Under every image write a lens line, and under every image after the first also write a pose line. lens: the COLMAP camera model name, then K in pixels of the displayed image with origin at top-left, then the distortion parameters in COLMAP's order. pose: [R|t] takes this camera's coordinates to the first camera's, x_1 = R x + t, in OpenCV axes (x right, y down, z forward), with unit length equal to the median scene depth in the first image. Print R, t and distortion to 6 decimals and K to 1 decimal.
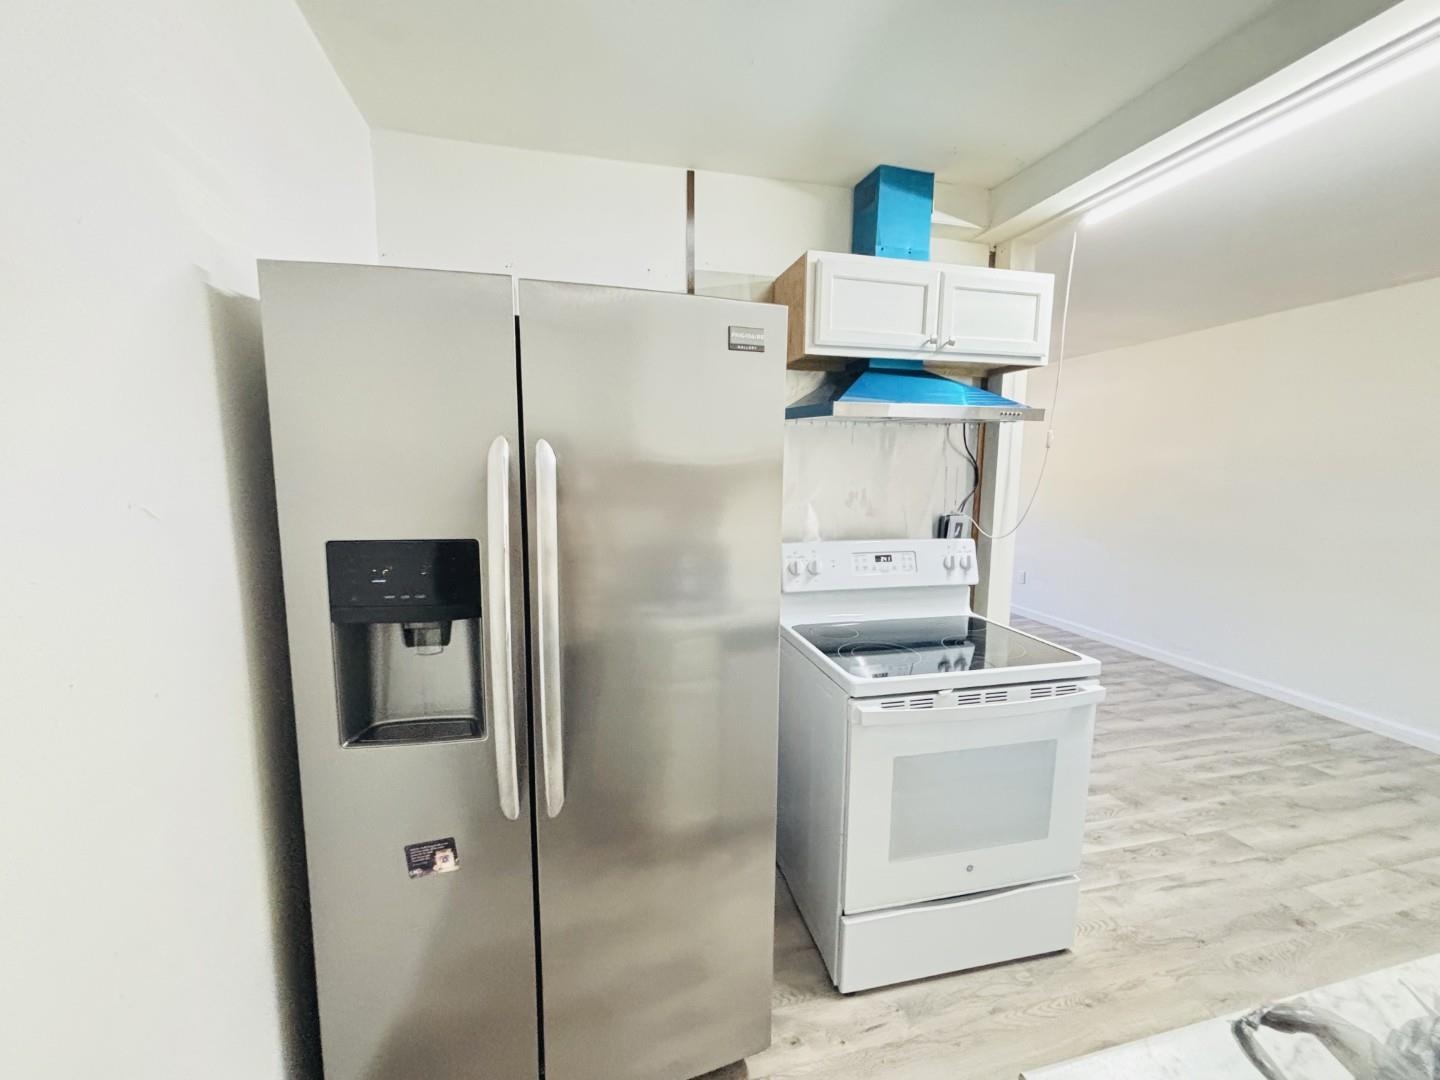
lens RADIAL K [[585.1, 0, 709.7], [0, 585.1, 540.4], [0, 0, 1]] dist [-0.003509, 0.000574]
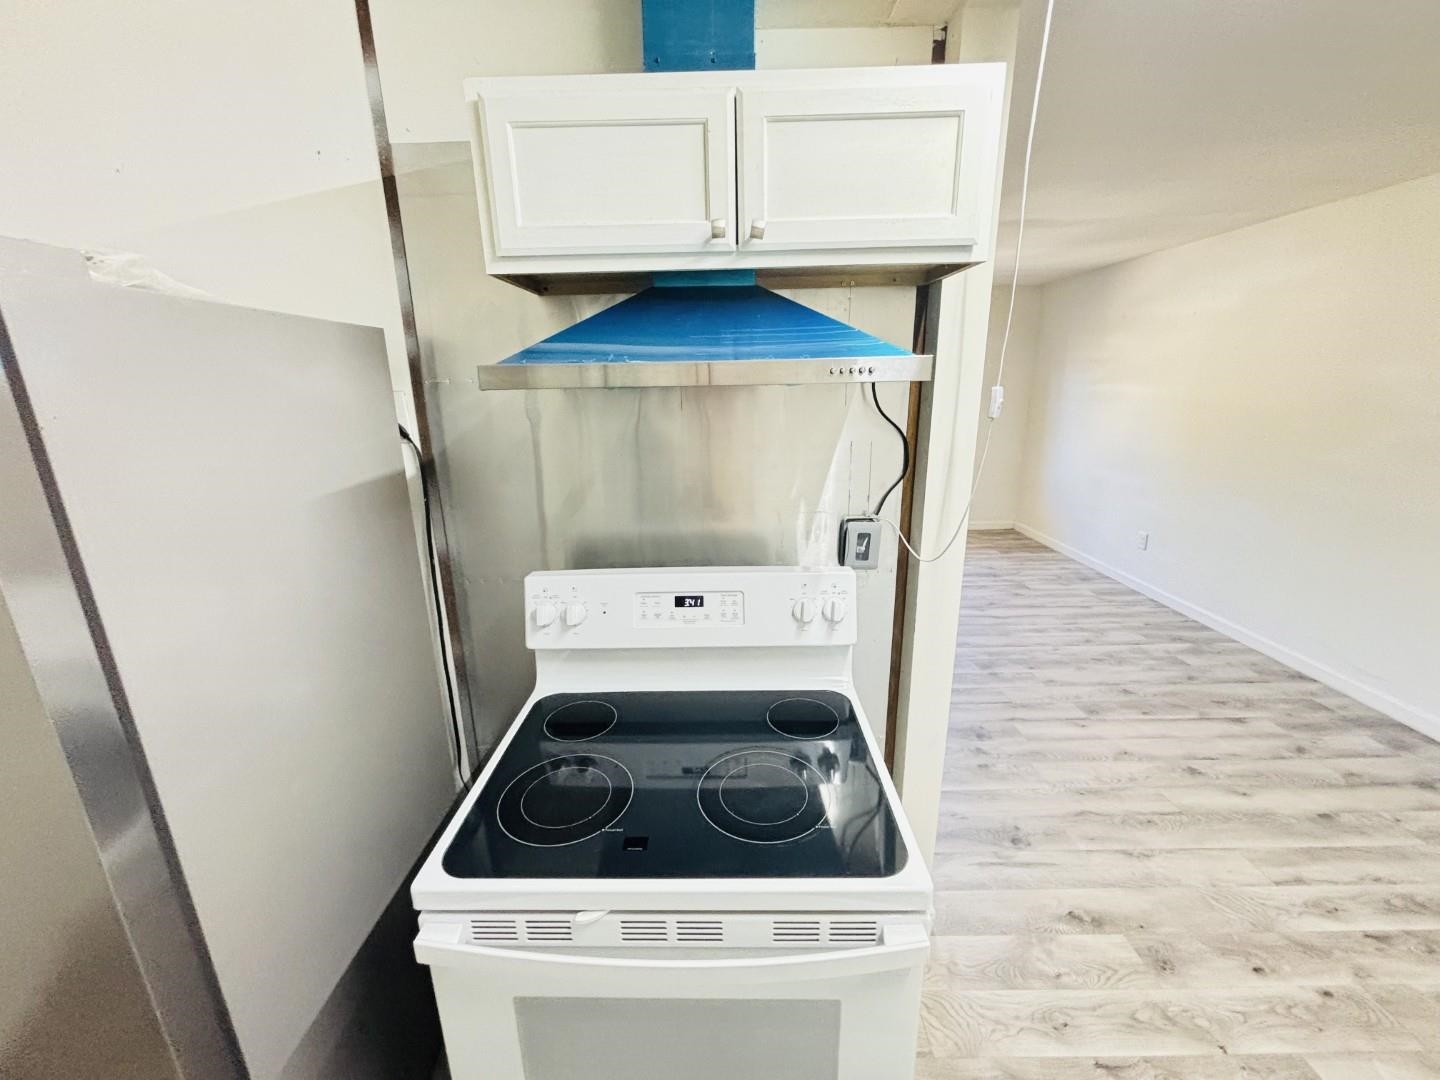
lens RADIAL K [[585.1, 0, 722.9], [0, 585.1, 536.5], [0, 0, 1]] dist [-0.003509, 0.000574]
pose [[0.971988, 0.034833, -0.232435, 0.389210], [-0.000657, 0.989355, 0.145520, -0.106875], [0.235030, -0.141291, 0.961664, 0.333242]]
